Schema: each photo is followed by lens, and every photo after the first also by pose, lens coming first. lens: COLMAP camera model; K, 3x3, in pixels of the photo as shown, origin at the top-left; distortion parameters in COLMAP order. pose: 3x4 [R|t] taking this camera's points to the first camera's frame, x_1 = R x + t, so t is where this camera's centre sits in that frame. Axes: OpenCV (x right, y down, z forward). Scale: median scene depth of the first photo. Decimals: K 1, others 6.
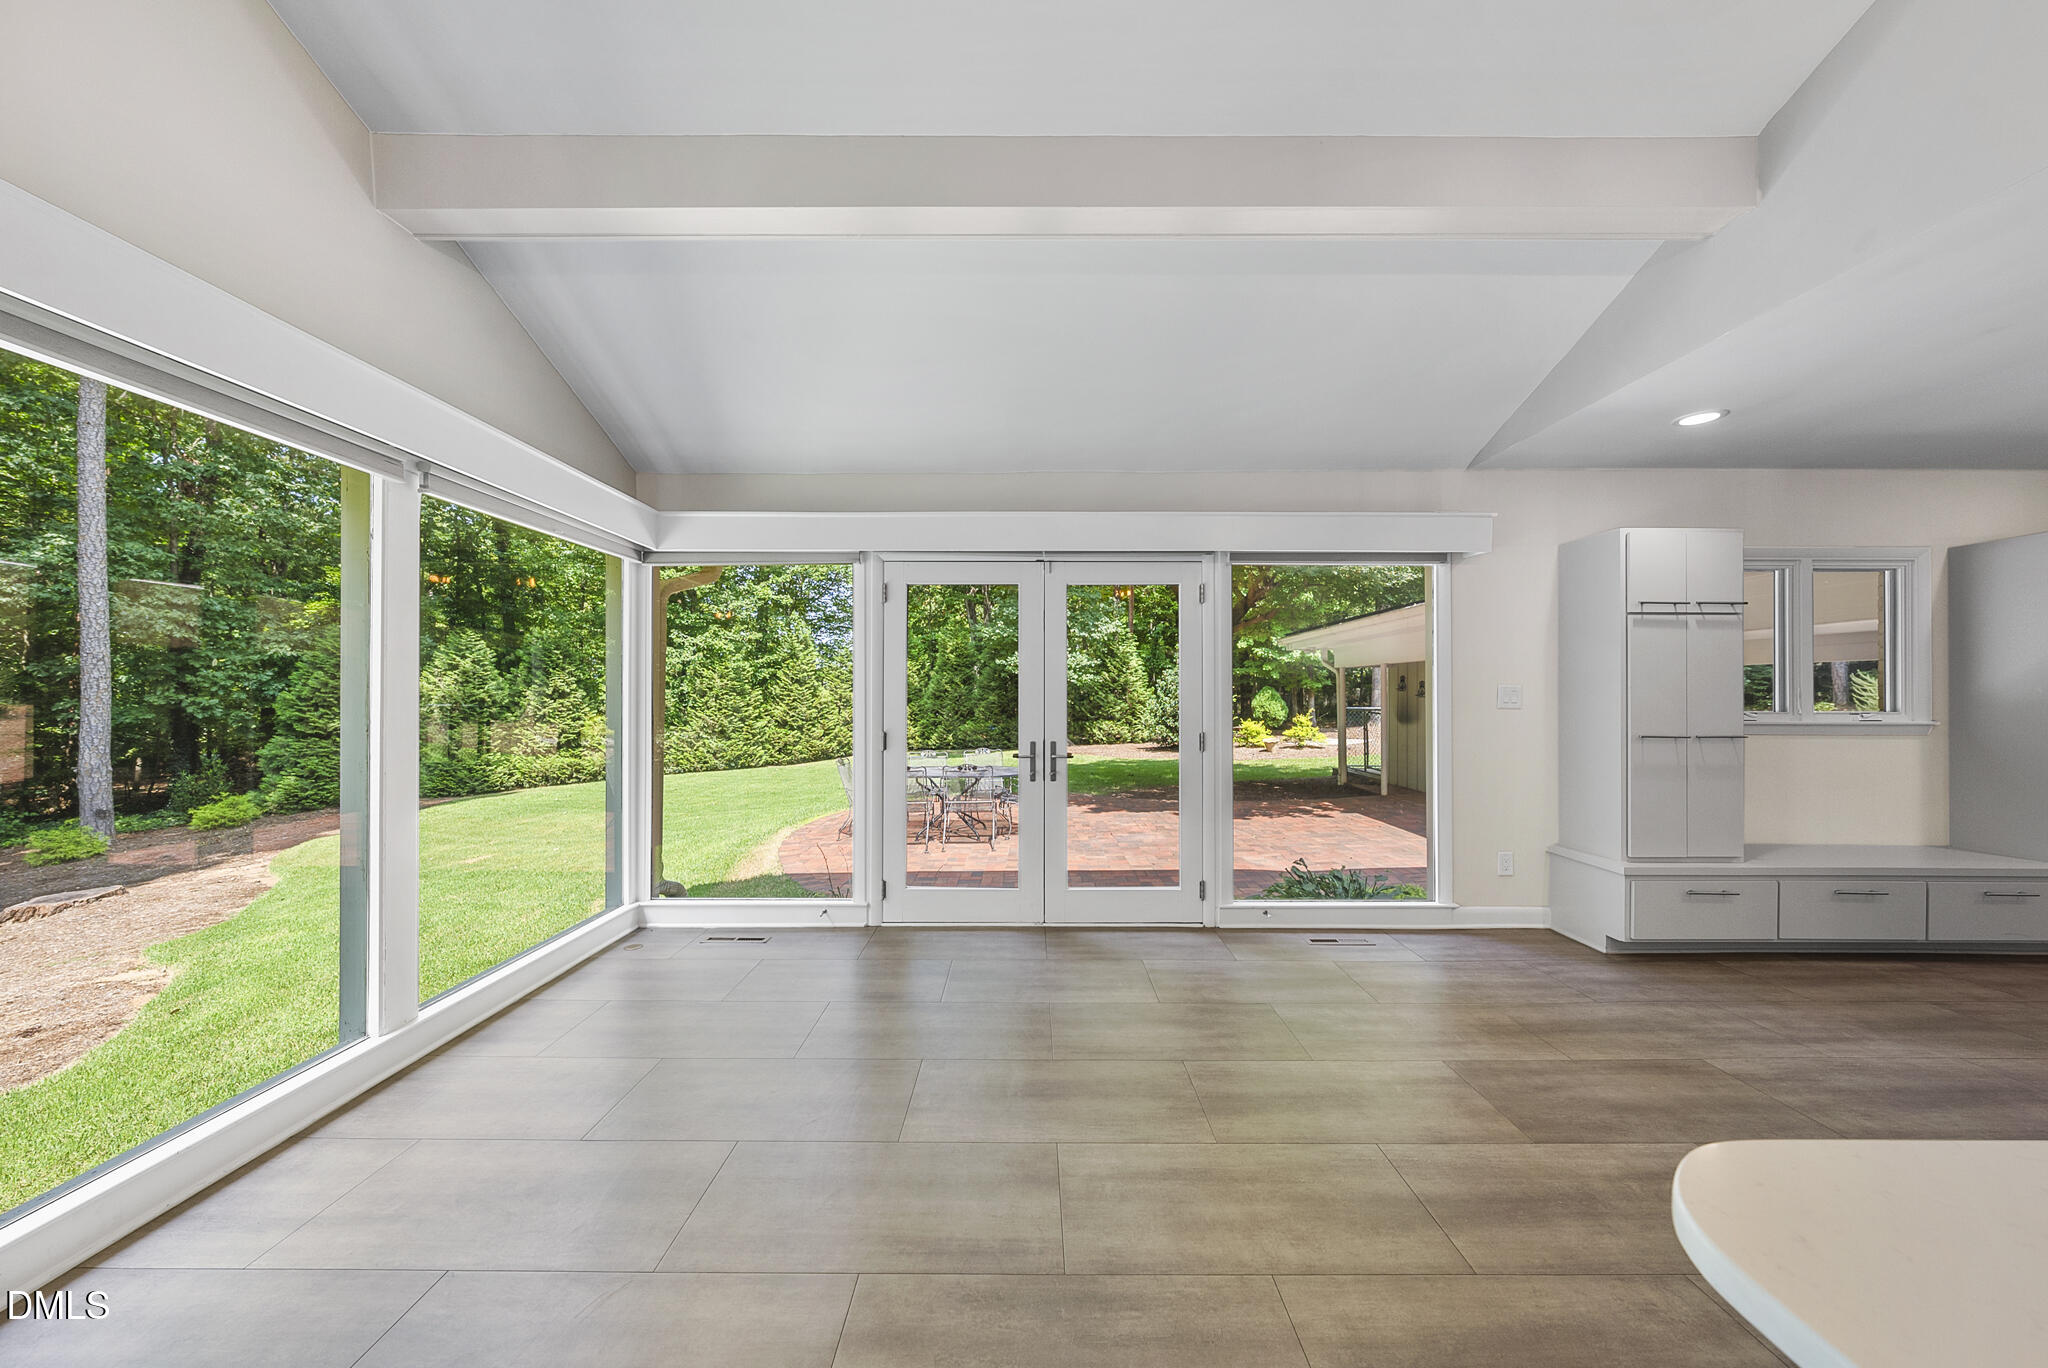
lens RADIAL K [[705.5, 0, 1026.4], [0, 705.5, 690.5], [0, 0, 1]] dist [-0.000191, 0.000166]
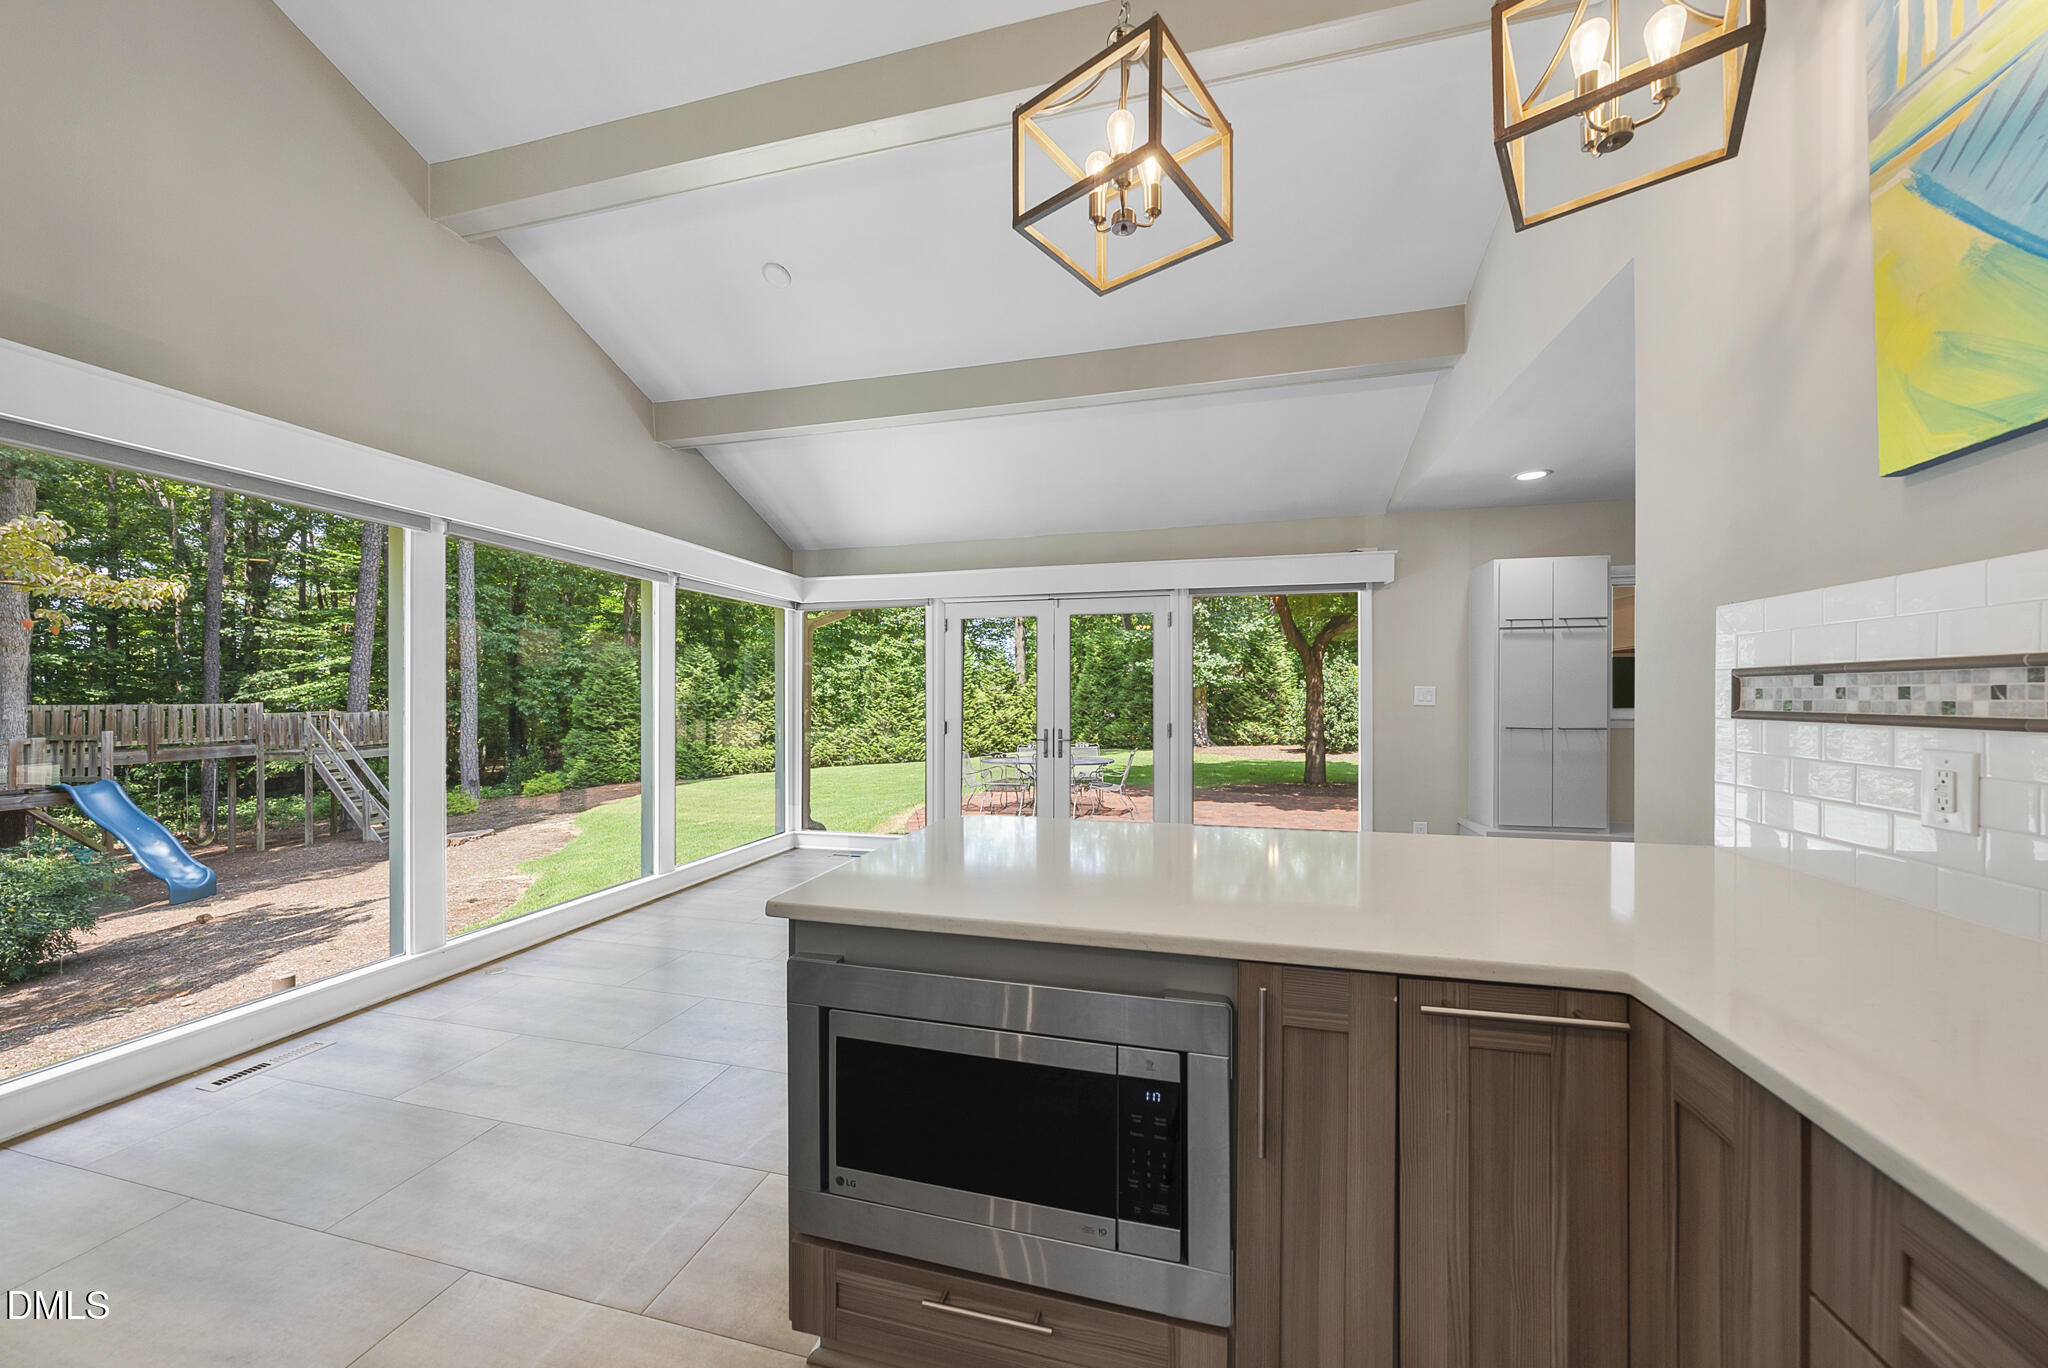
lens RADIAL K [[718.7, 0, 1019.0], [0, 718.7, 688.4], [0, 0, 1]] dist [-0.001016, -0.000074]
pose [[0.968693, -0.004843, -0.248213, 0.056565], [0.003712, 0.999980, -0.005026, -0.000151], [0.248232, 0.003947, 0.968692, -0.071092]]
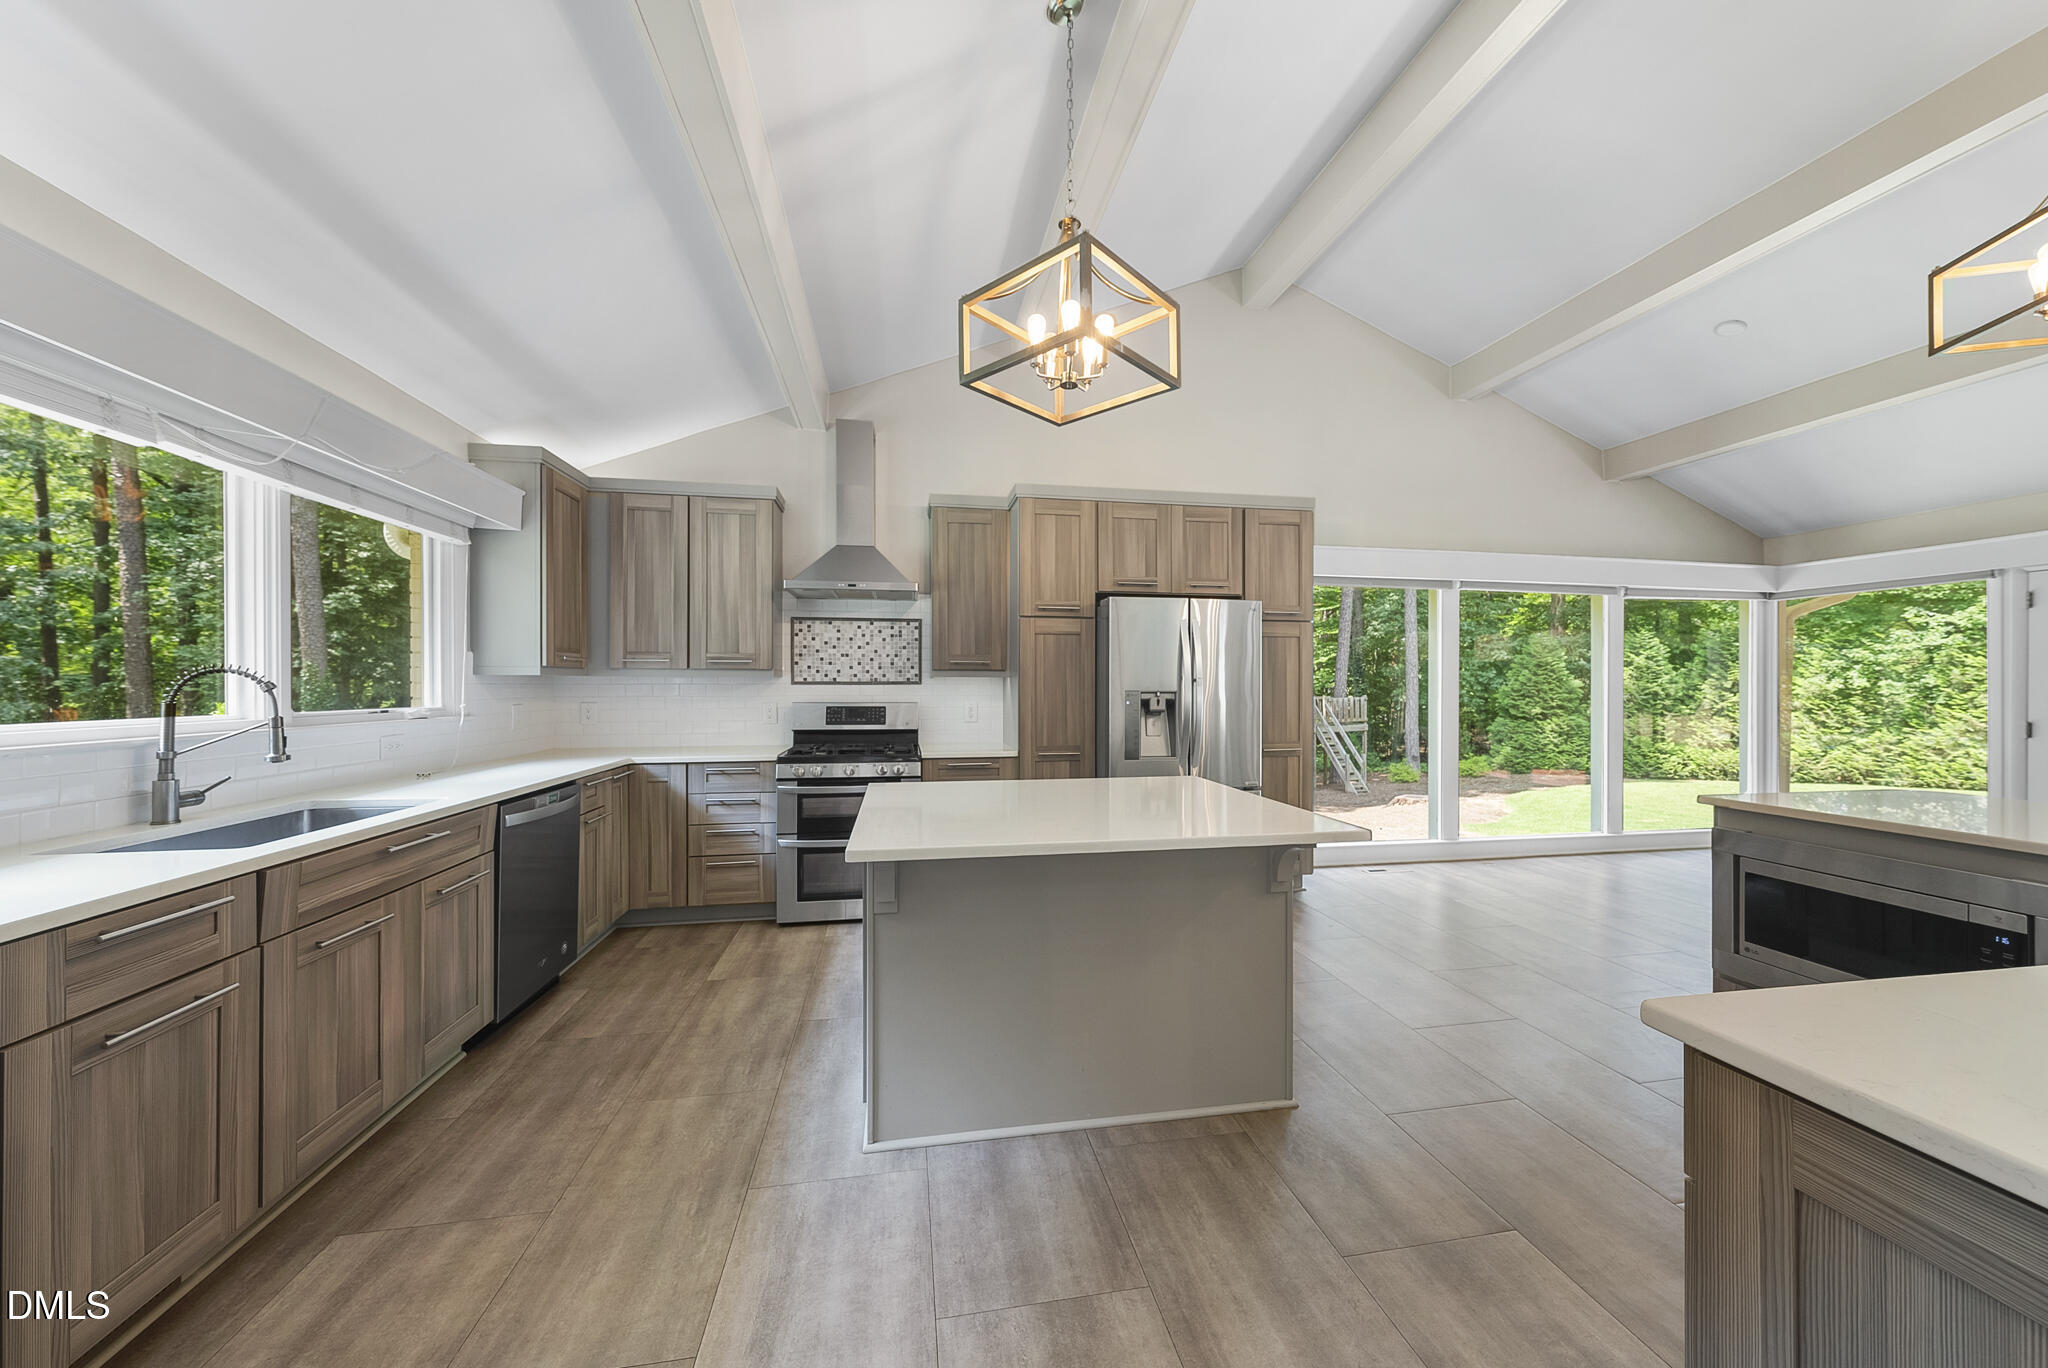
lens RADIAL K [[700.2, 0, 1027.9], [0, 700.2, 687.6], [0, 0, 1]] dist [-0.000365, 0.000037]
pose [[0.181023, 0.002936, -0.983474, 0.112082], [0.002451, 0.999991, 0.003436, -0.000783], [0.983476, -0.003033, 0.181014, -0.144049]]
